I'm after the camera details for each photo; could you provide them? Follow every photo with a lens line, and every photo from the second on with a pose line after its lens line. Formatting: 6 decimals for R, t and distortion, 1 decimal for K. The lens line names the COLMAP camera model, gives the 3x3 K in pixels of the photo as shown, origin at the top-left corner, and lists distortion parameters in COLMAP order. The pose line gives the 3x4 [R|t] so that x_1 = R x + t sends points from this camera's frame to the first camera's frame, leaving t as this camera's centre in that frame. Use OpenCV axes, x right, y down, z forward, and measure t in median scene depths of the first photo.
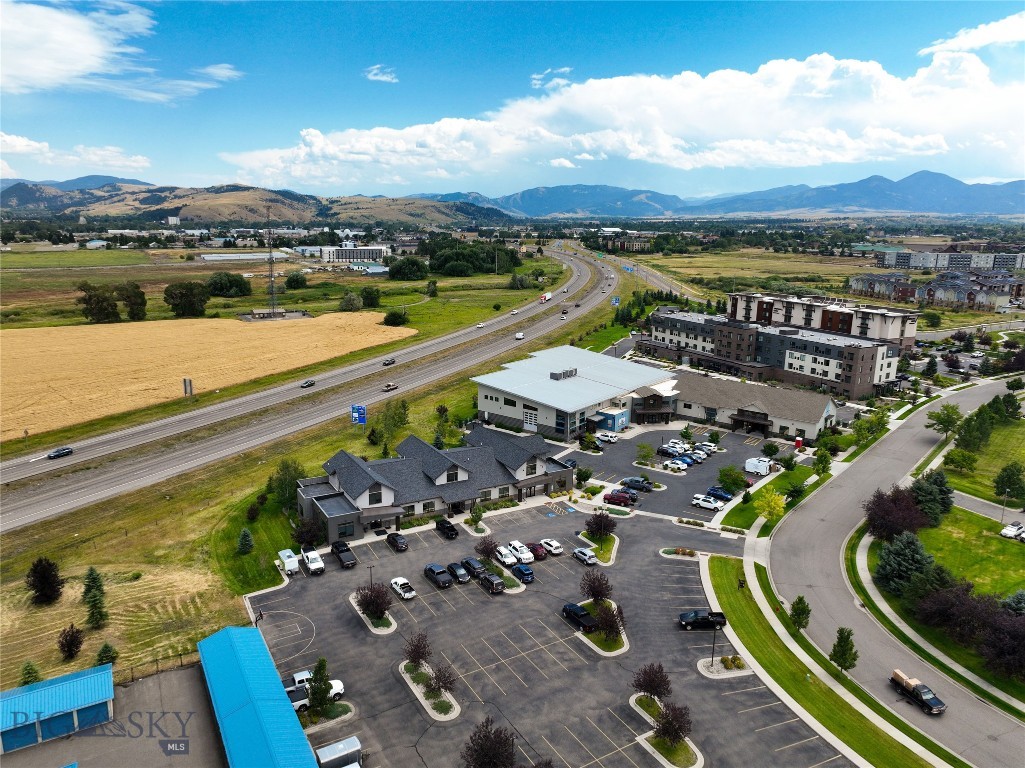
lens RADIAL K [[724.7, 0, 512.0], [0, 724.7, 361.2], [0, 0, 1]] dist [-0.001968, 0.019871]
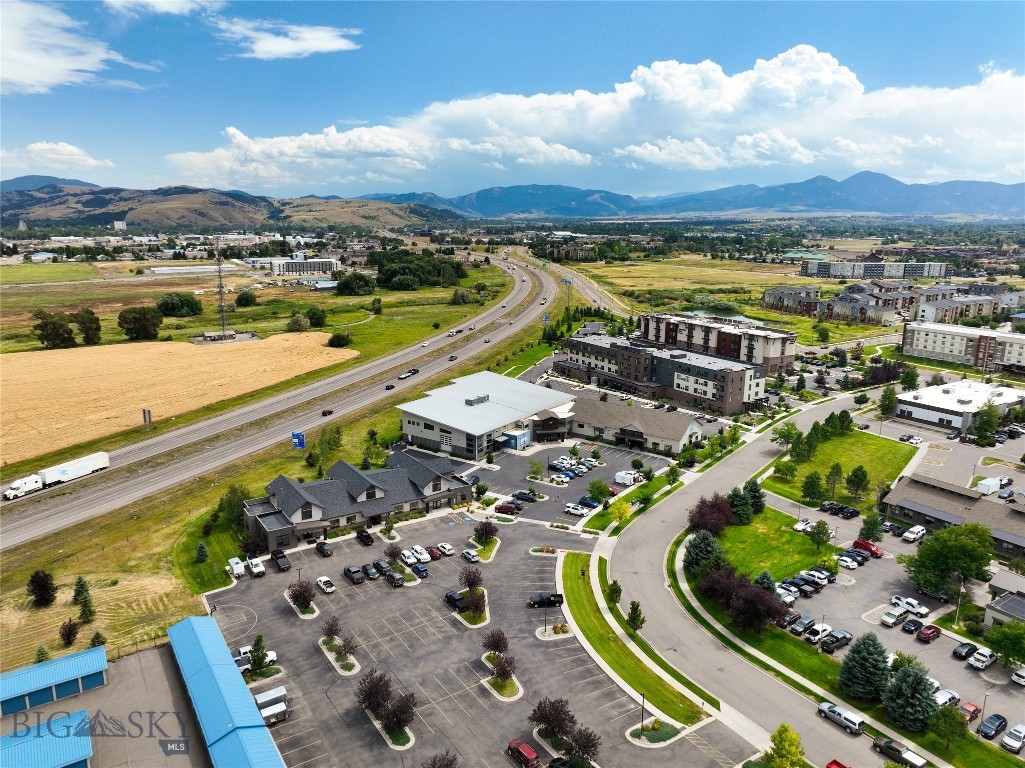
lens RADIAL K [[724.7, 0, 512.0], [0, 724.7, 361.2], [0, 0, 1]] dist [-0.001968, 0.019871]
pose [[0.998212, -0.015028, 0.057861, 0.064246], [0.014988, 0.999887, 0.001127, -0.048035], [-0.057872, -0.000258, 0.998324, -0.181082]]
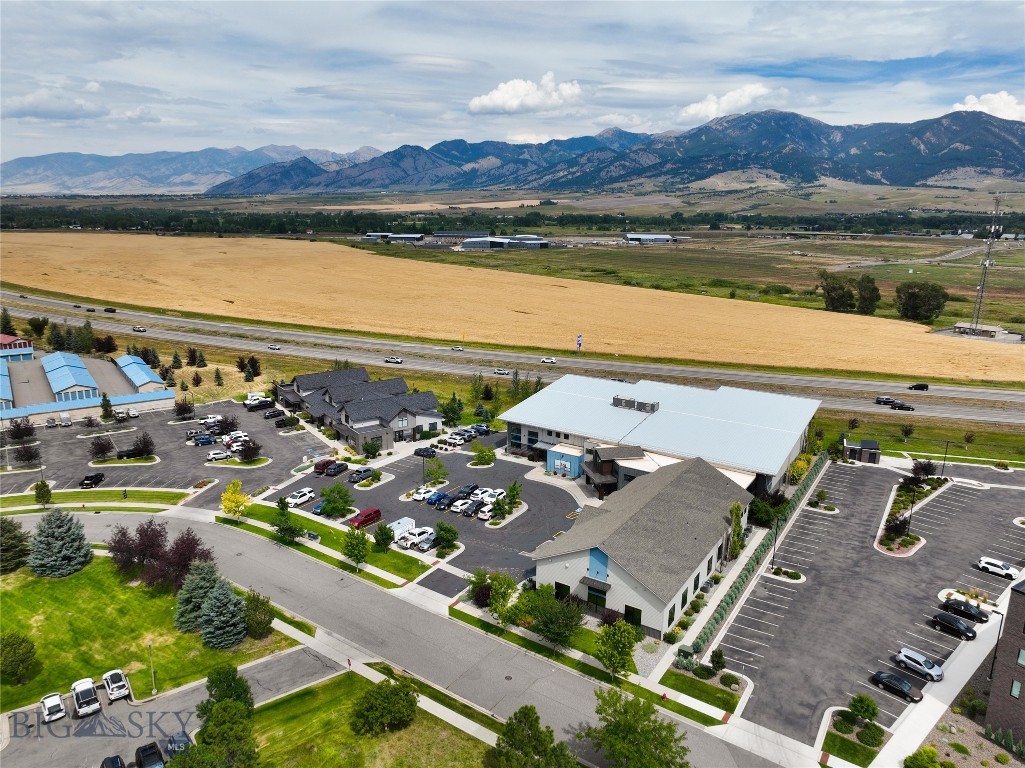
lens RADIAL K [[719.7, 0, 512.5], [0, 719.7, 384.0], [0, 0, 1]] dist [-0.006027, 0.024131]
pose [[0.093725, 0.232014, -0.968187, 0.849414], [-0.203536, 0.956394, 0.209485, -0.146006], [0.974571, 0.177426, 0.136861, 0.806257]]
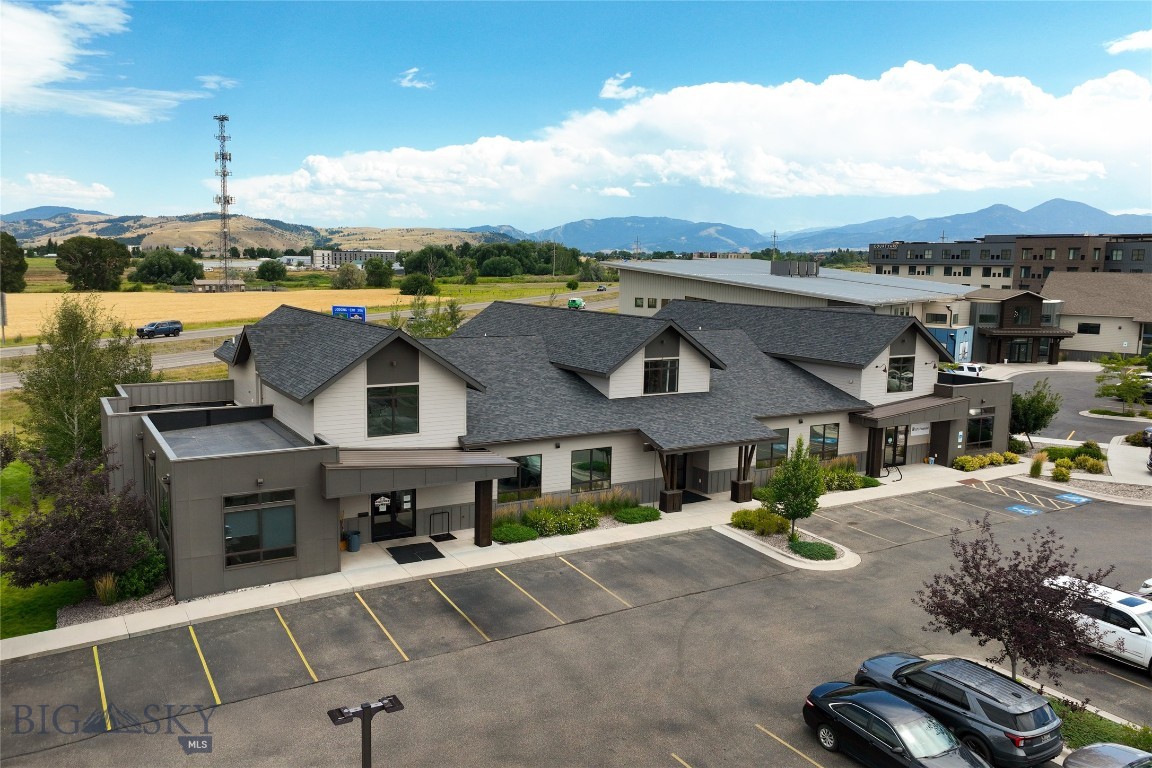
lens RADIAL K [[890.8, 0, 540.0], [0, 890.8, 380.6], [0, 0, 1]] dist [0.005394, -0.000486]
pose [[0.999922, 0.000762, -0.012447, -0.089015], [-0.001493, 0.998265, -0.058867, 0.129174], [0.012380, 0.058881, 0.998188, 0.461092]]
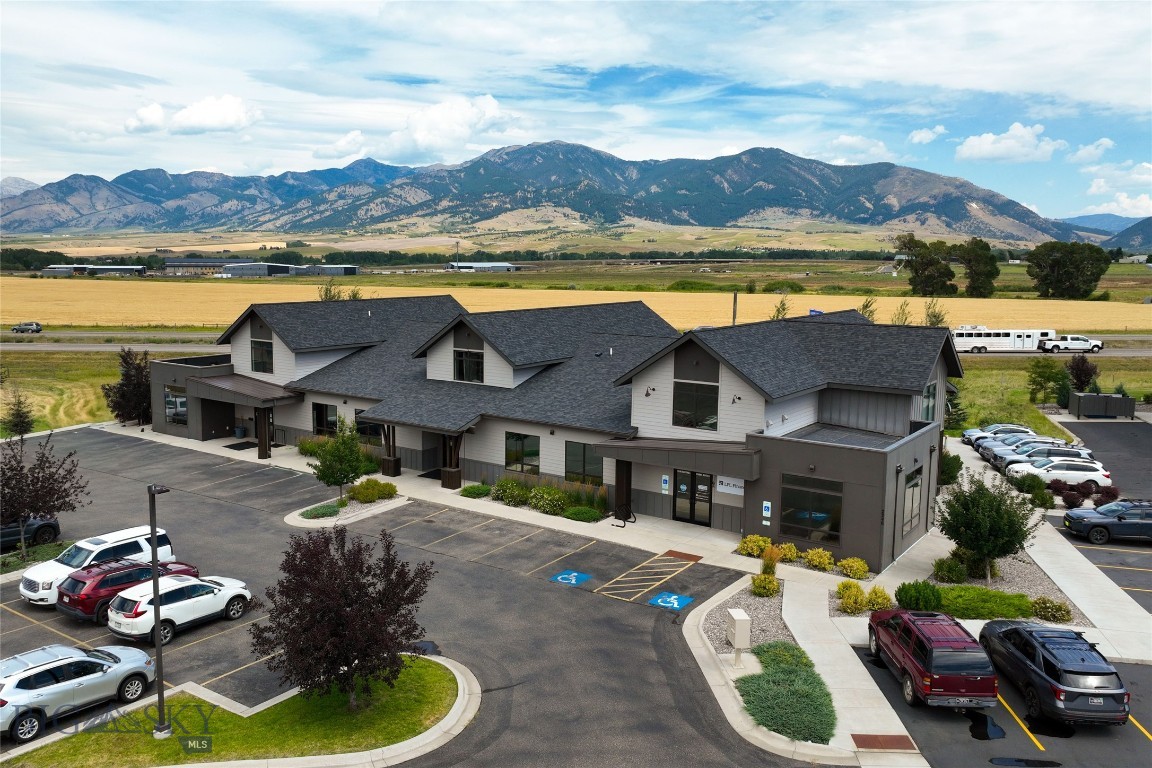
lens RADIAL K [[934.9, 0, 534.9], [0, 934.9, 380.0], [0, 0, 1]] dist [0.003988, -0.000937]
pose [[0.392624, 0.109178, -0.913196, 0.209613], [-0.176274, 0.983454, 0.041789, 0.102064], [0.902648, 0.144565, 0.405373, 0.612060]]
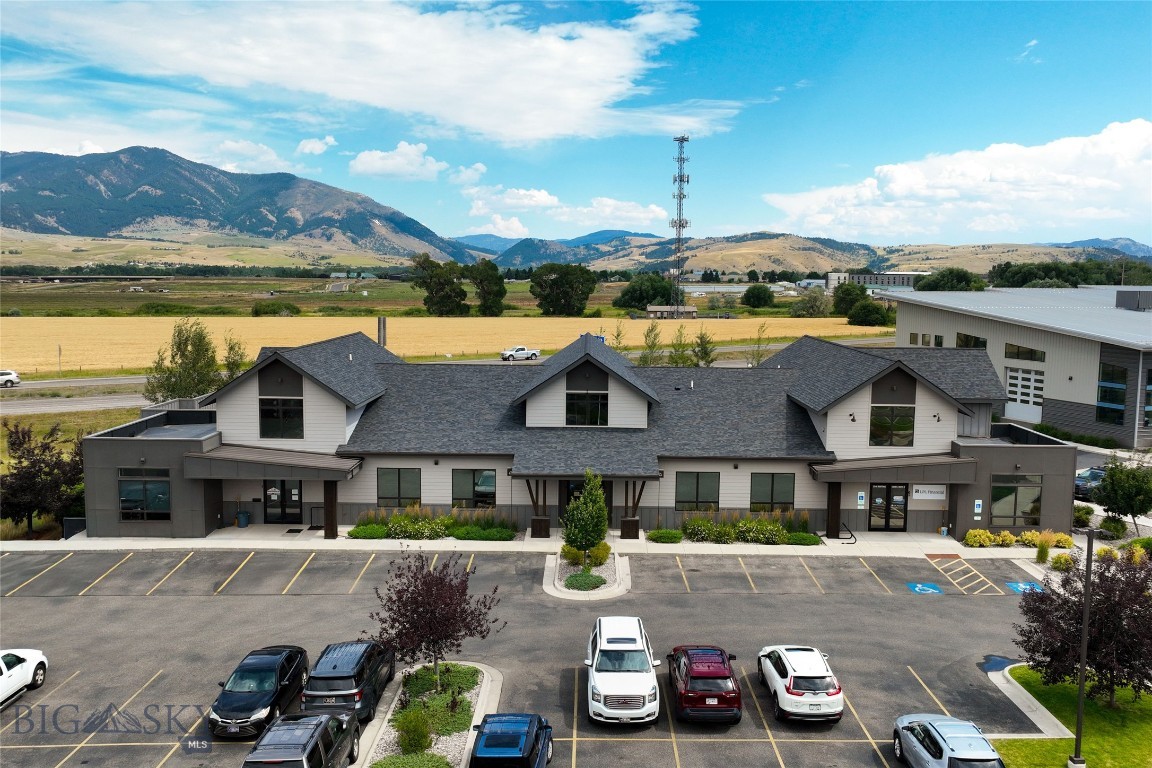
lens RADIAL K [[1025.5, 0, 589.1], [0, 1025.5, 386.0], [0, 0, 1]] dist [0.004930, 0.001662]
pose [[0.863783, 0.047246, -0.501644, 0.087932], [-0.093968, 0.993232, -0.068260, 0.126704], [0.495024, 0.106100, 0.862377, 0.456890]]
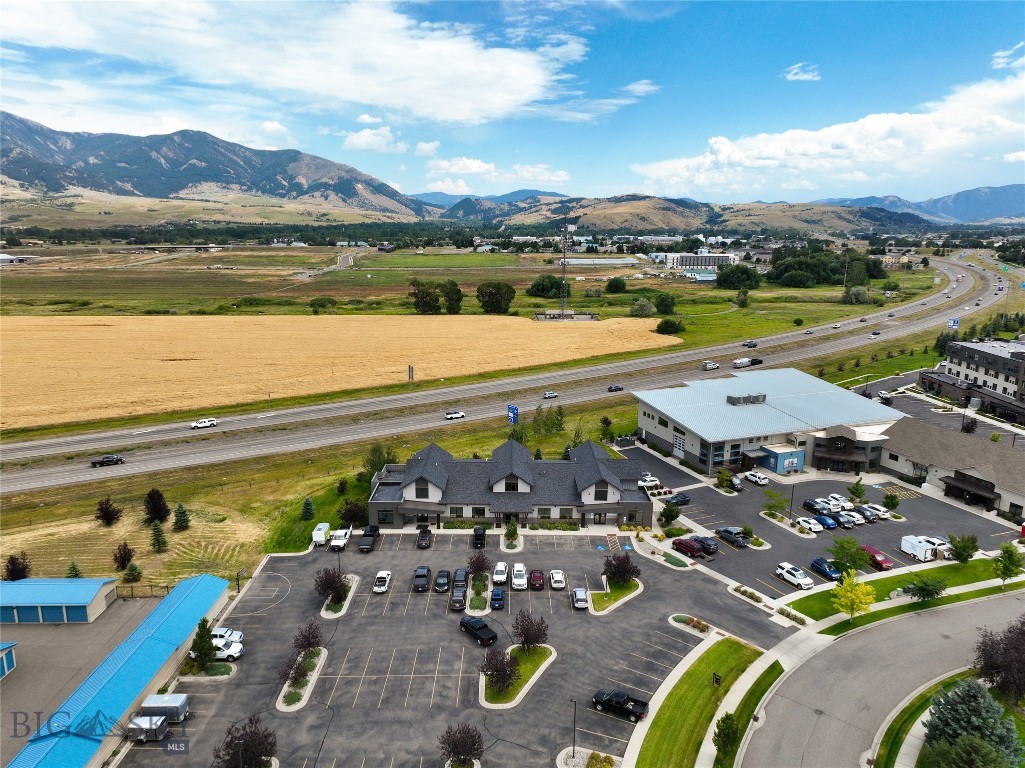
lens RADIAL K [[719.7, 0, 512.5], [0, 719.7, 384.0], [0, 0, 1]] dist [-0.006027, 0.024131]
pose [[0.864781, 0.104347, -0.491189, 0.265516], [-0.093784, 0.994522, 0.046160, -0.014789], [0.493314, 0.006147, 0.869829, 0.117906]]
